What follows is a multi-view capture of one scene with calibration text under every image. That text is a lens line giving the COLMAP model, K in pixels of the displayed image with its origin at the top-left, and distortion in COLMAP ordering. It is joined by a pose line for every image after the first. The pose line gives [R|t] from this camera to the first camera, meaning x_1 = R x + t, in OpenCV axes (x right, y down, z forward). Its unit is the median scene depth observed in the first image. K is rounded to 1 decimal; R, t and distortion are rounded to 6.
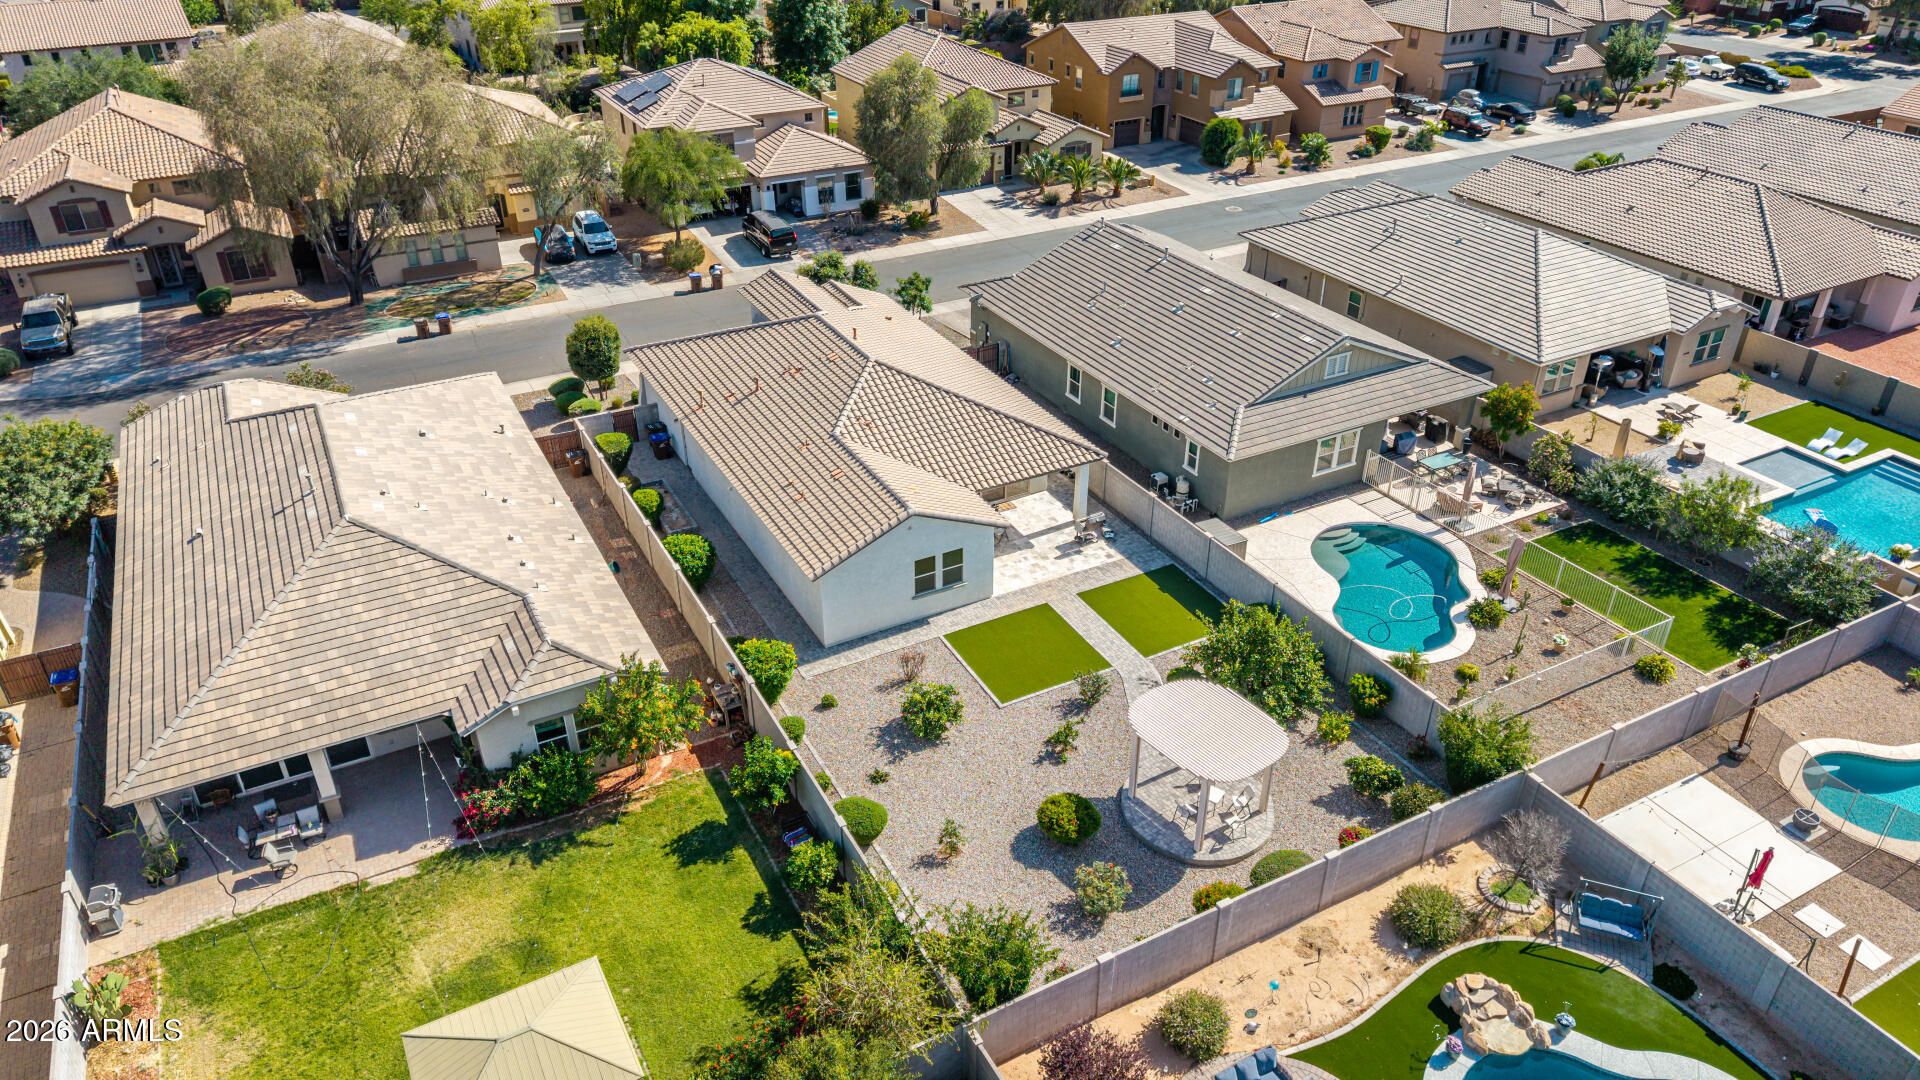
lens RADIAL K [[1277.5, 0, 960.0], [0, 1277.5, 540.0], [0, 0, 1]] dist [0.030270, -0.033473]
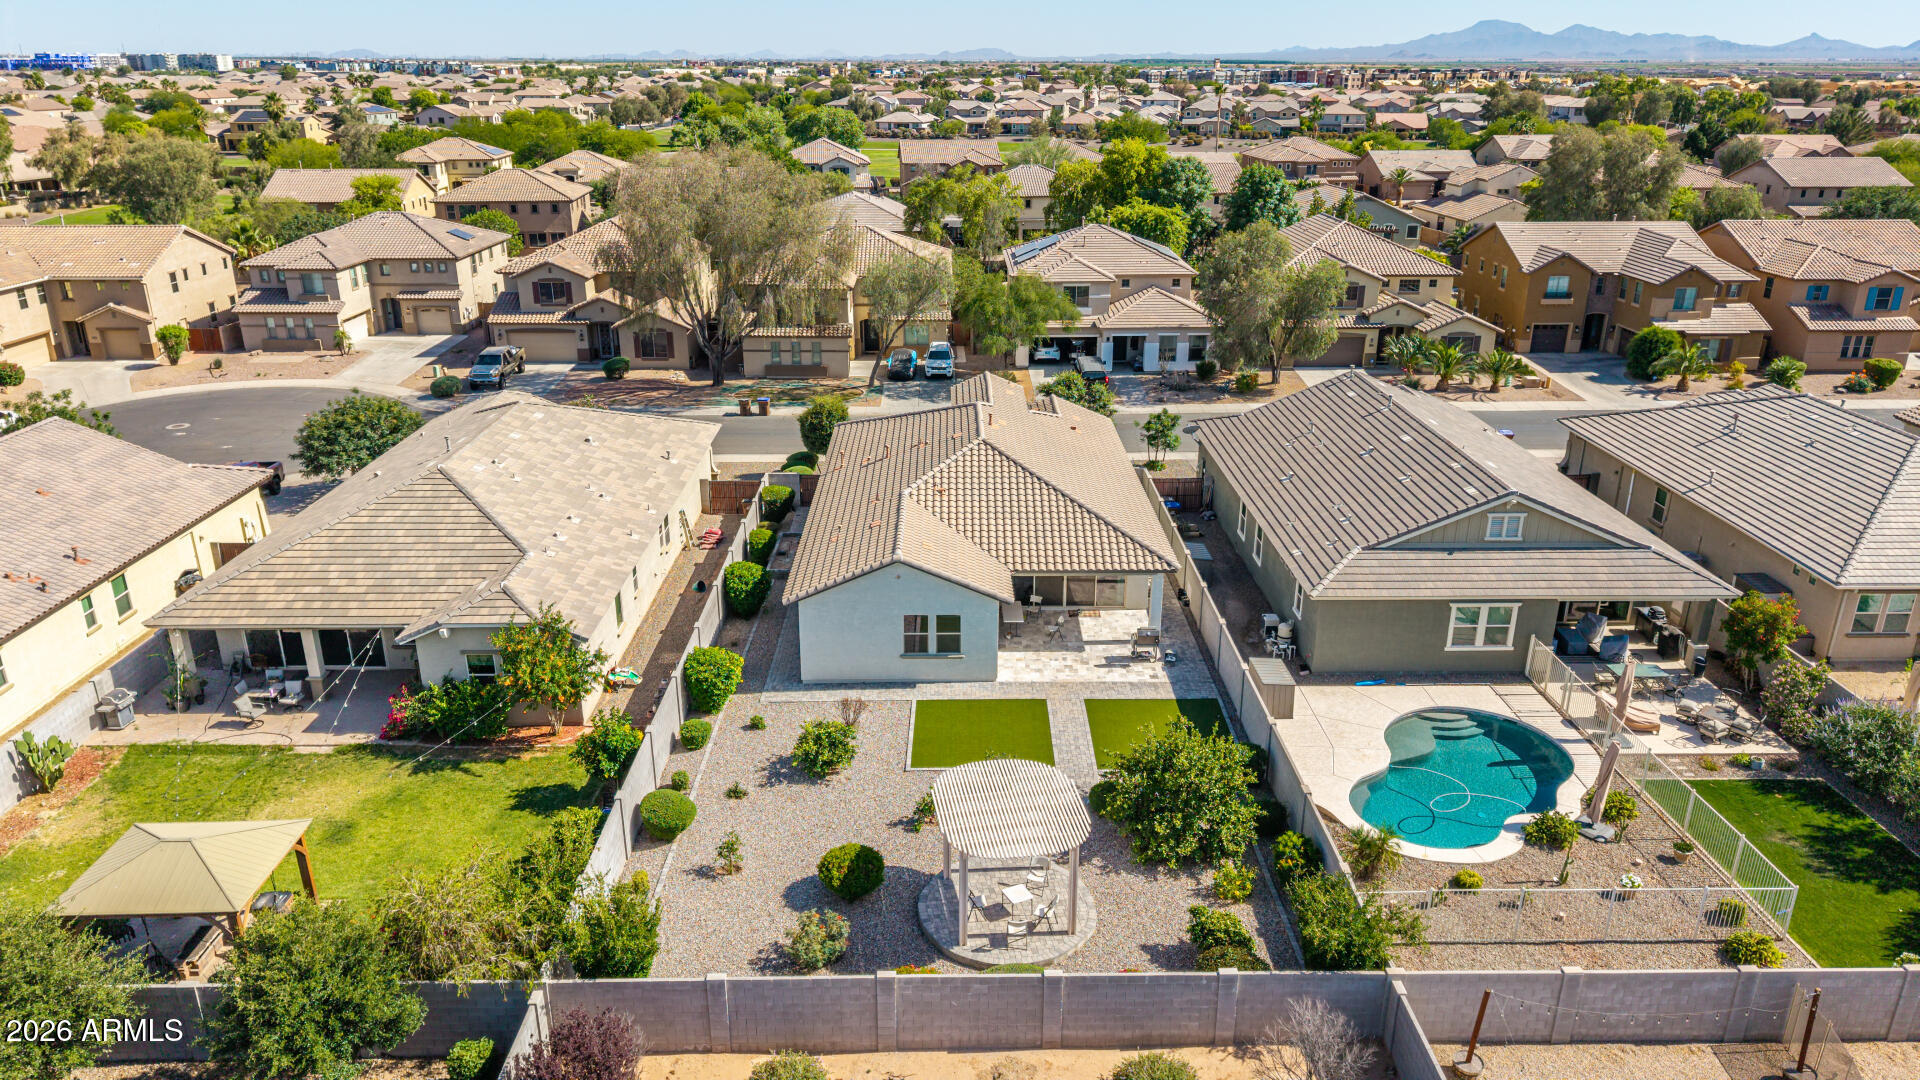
lens RADIAL K [[1282.7, 0, 961.1], [0, 1282.7, 539.9], [0, 0, 1]] dist [0.027835, -0.029828]
pose [[0.886750, 0.162457, -0.432760, 0.332215], [-0.238720, 0.962645, -0.127776, 0.060170], [0.395836, 0.216614, 0.892408, 0.114414]]
